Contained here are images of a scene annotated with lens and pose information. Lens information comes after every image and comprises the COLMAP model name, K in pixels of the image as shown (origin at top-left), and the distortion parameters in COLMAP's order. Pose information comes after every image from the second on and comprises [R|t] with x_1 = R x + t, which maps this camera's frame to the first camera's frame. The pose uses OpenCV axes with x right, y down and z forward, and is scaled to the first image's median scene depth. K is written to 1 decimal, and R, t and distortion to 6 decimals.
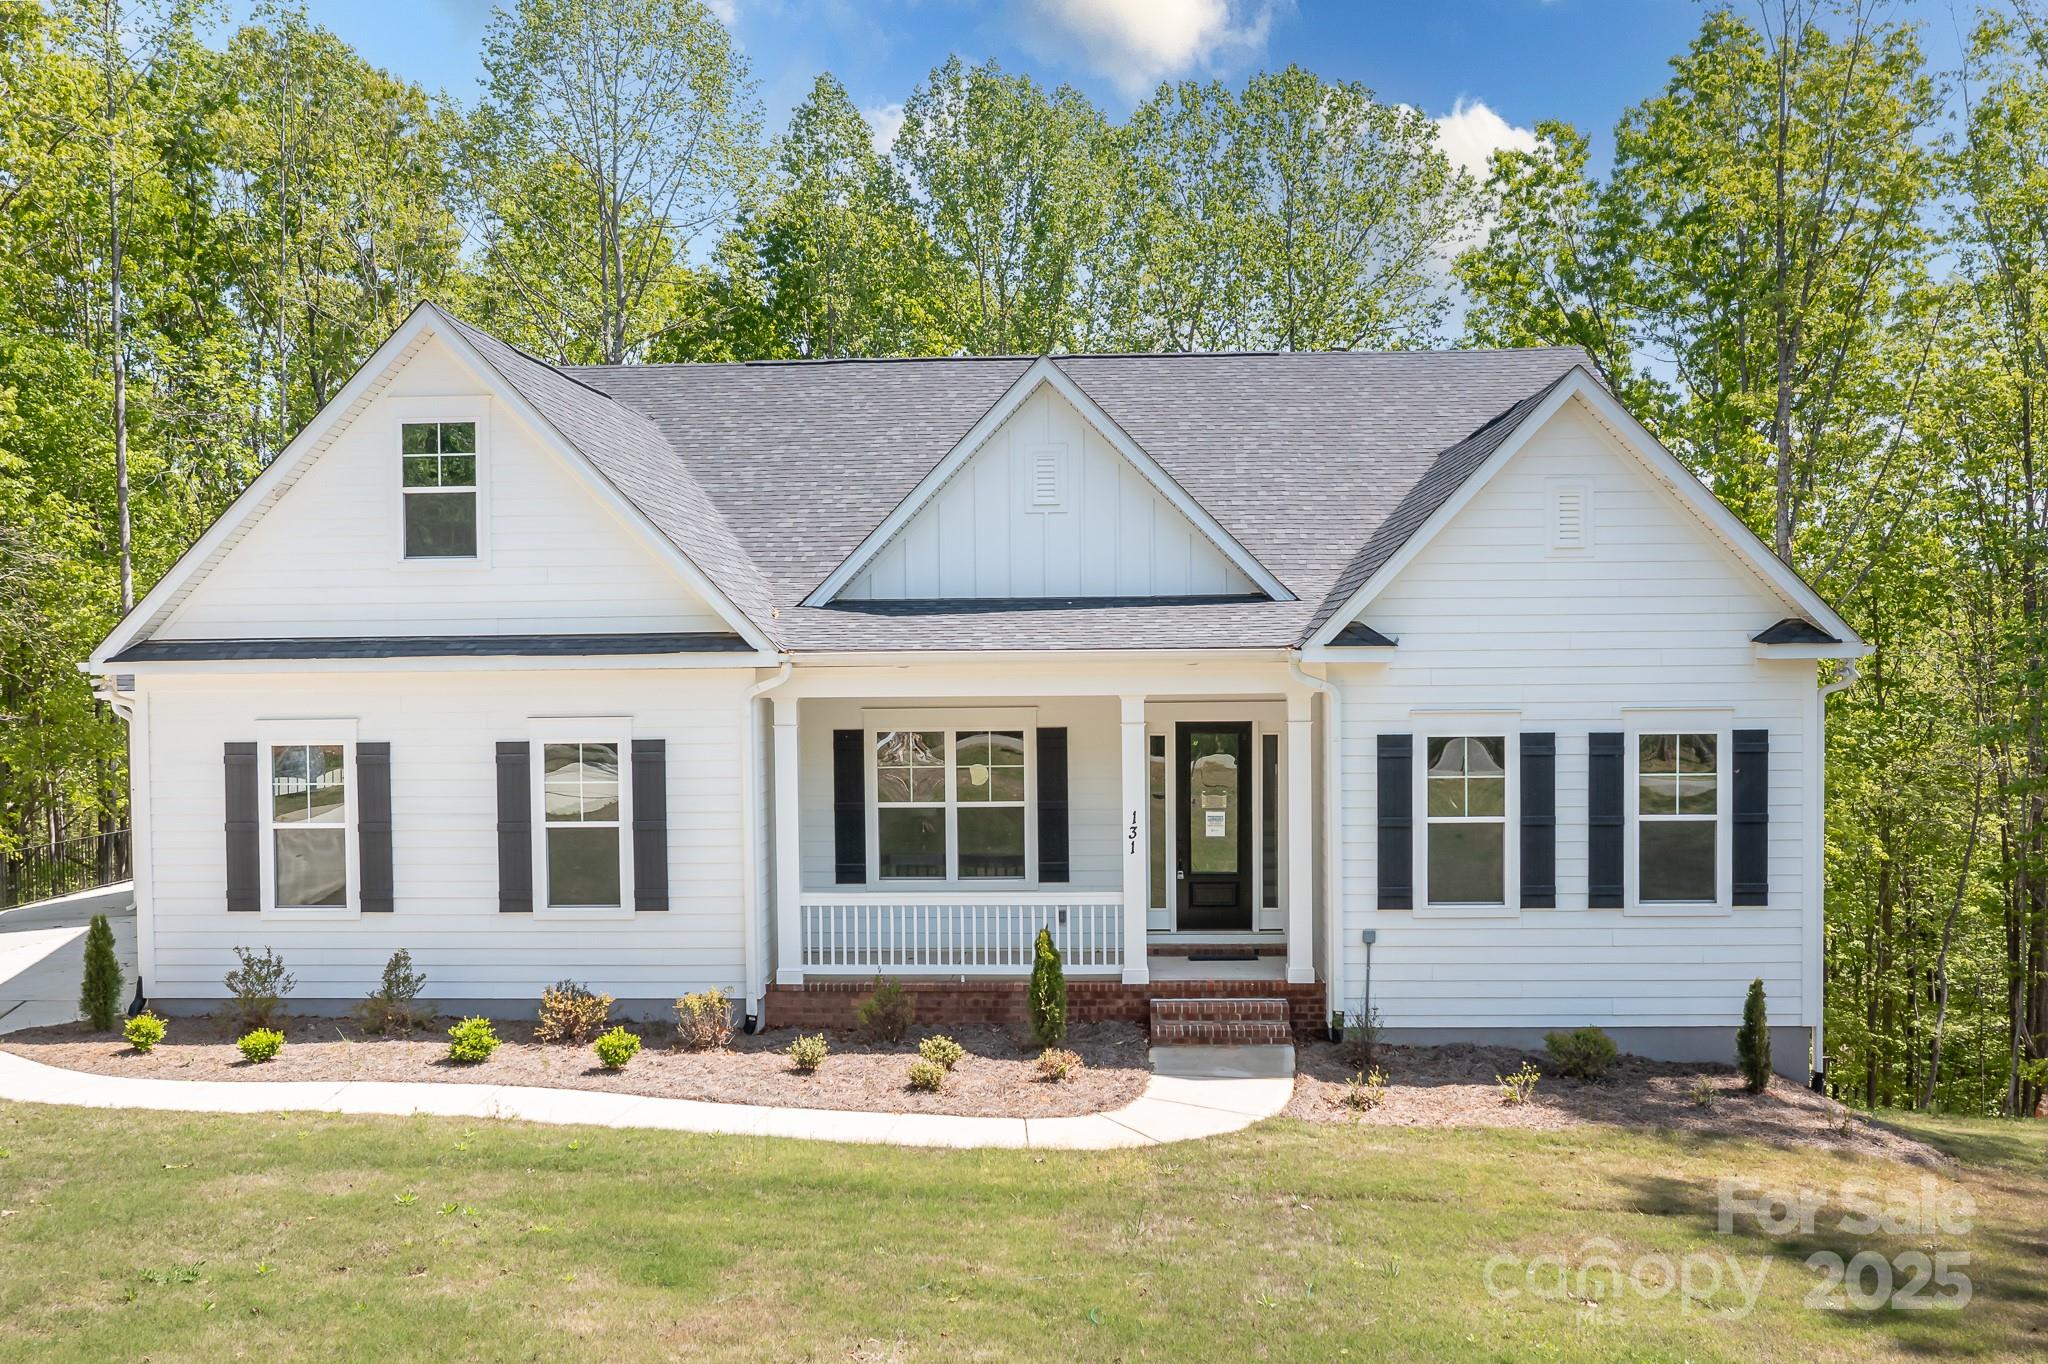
lens RADIAL K [[1695.9, 0, 1043.7], [0, 1695.9, 694.6], [0, 0, 1]] dist [-0.010835, -0.011124]
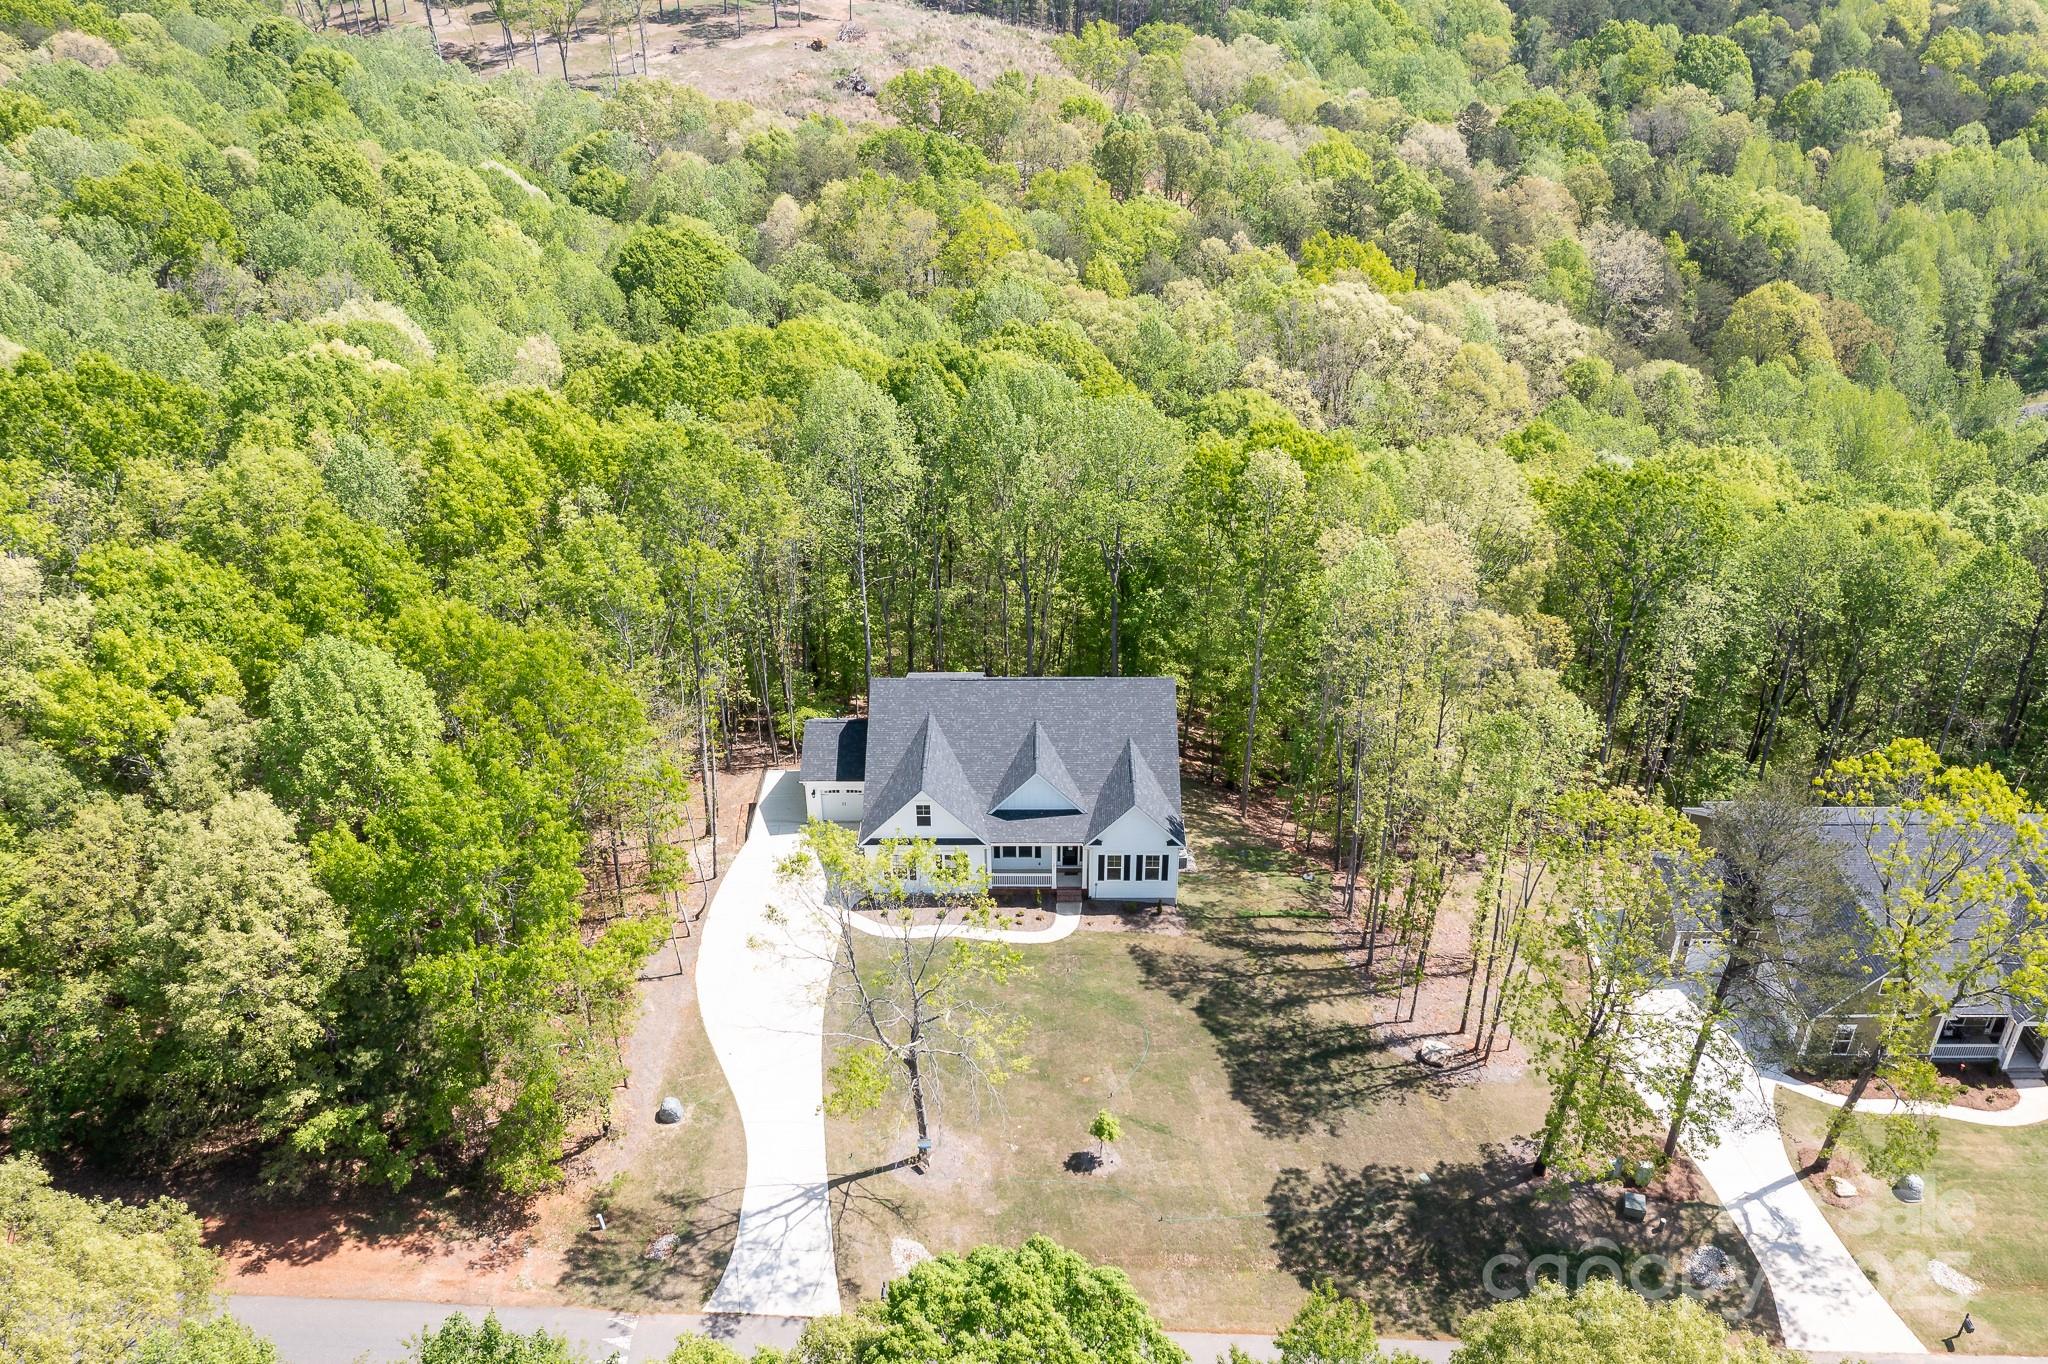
lens RADIAL K [[1651.5, 0, 1033.7], [0, 1651.5, 690.4], [0, 0, 1]] dist [-0.025337, -0.002883]
pose [[0.999287, -0.013072, 0.035428, -0.195360], [-0.005947, 0.871990, 0.489488, -3.052078], [-0.037291, -0.489349, 0.871290, -3.384024]]
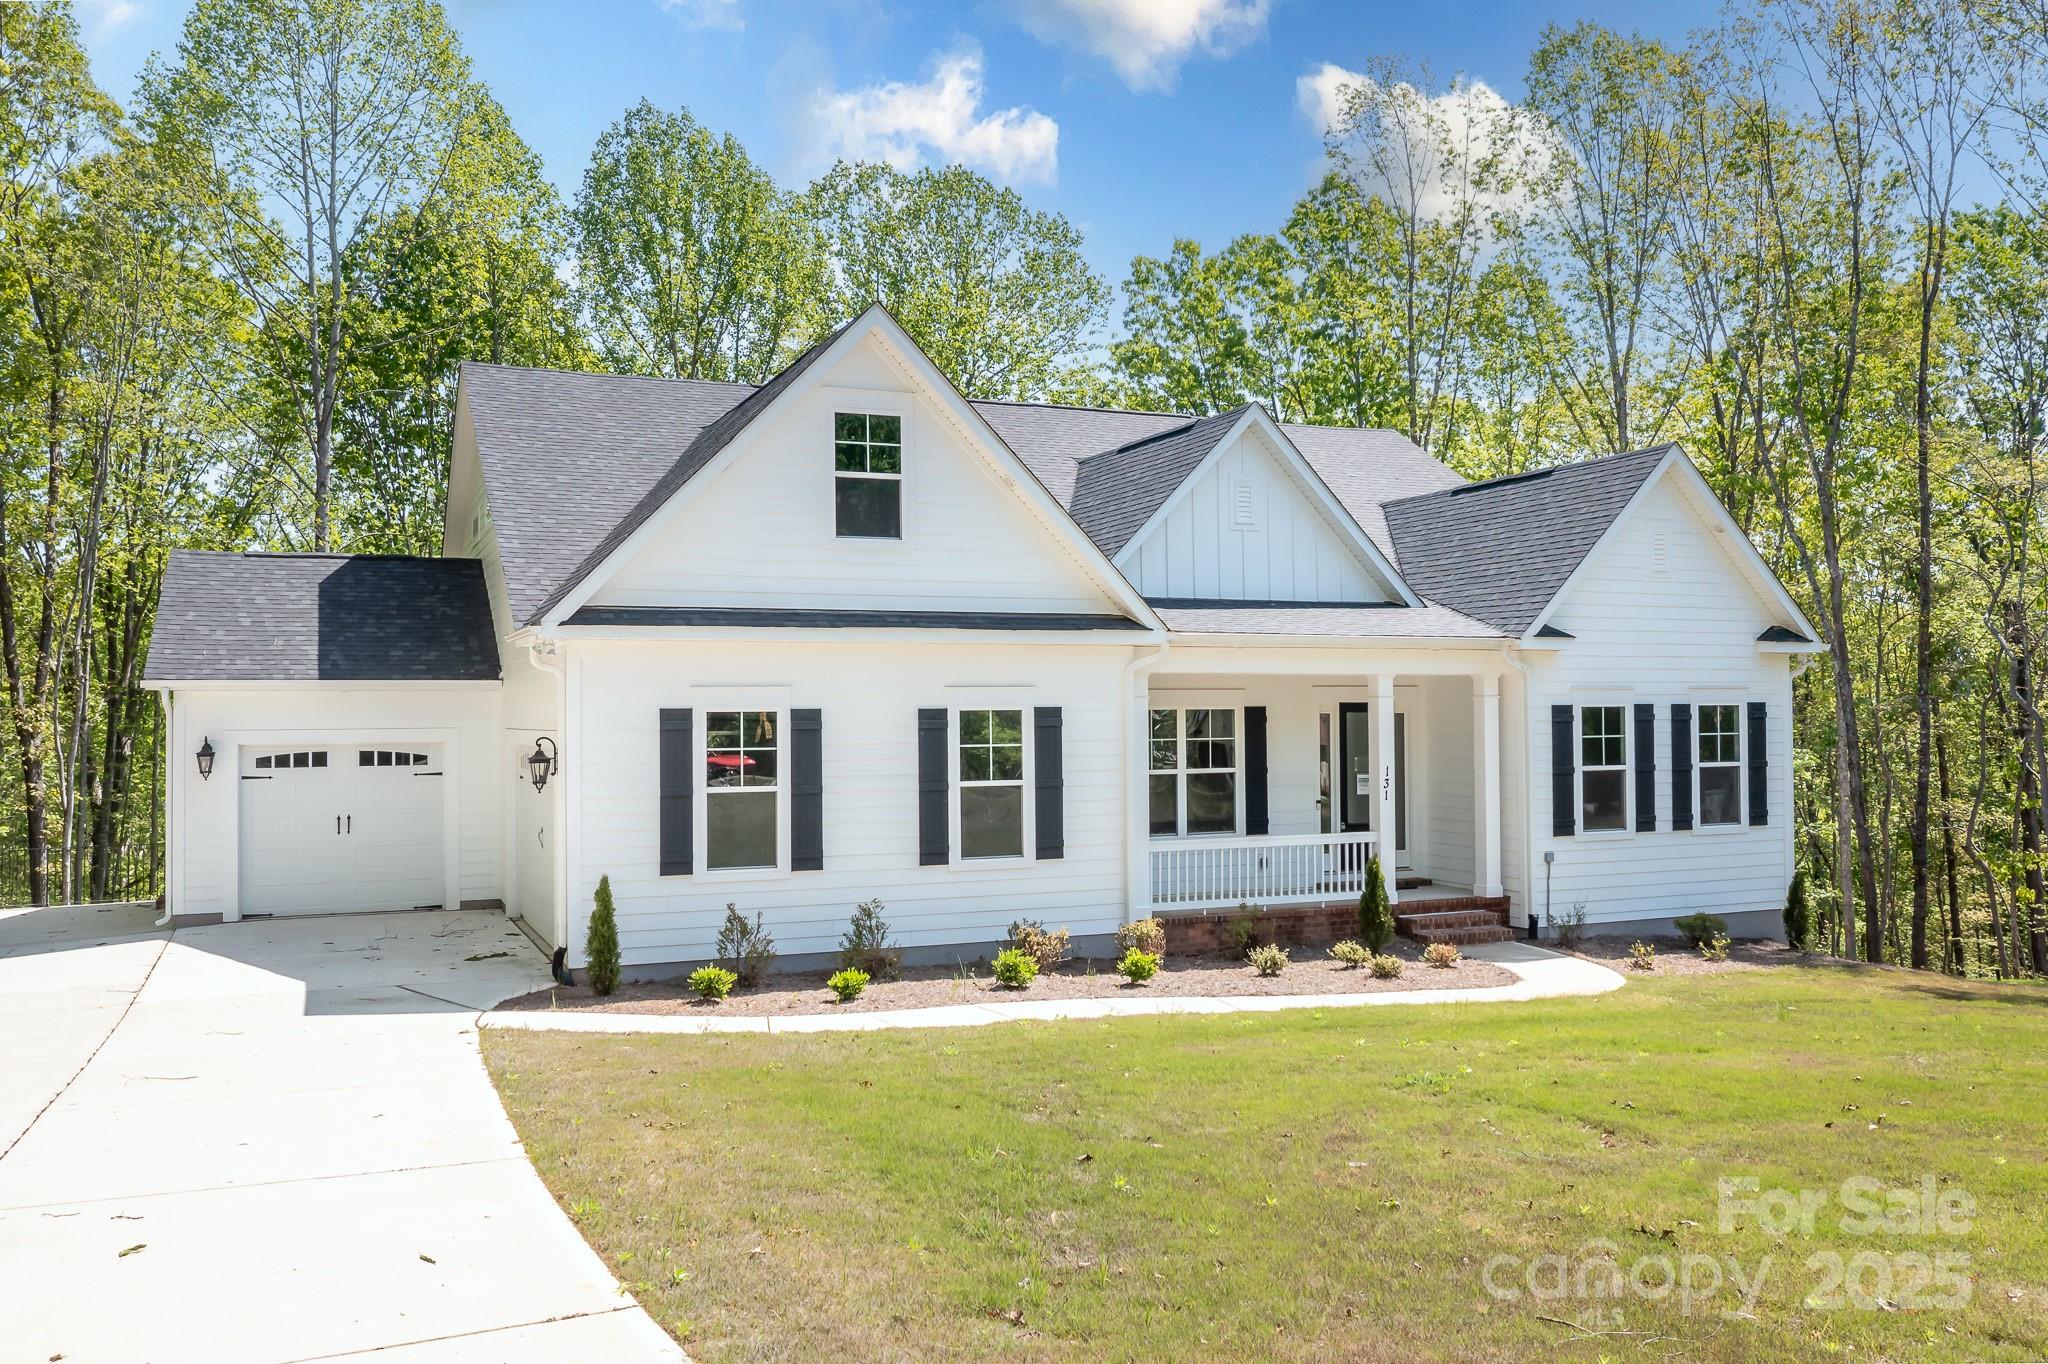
lens RADIAL K [[1651.5, 0, 1033.7], [0, 1651.5, 690.4], [0, 0, 1]] dist [-0.025337, -0.002883]
pose [[0.899624, 0.009904, 0.436553, -0.736367], [0.009213, 0.999090, -0.041652, 0.062415], [-0.436568, 0.041493, 0.898714, 0.012744]]
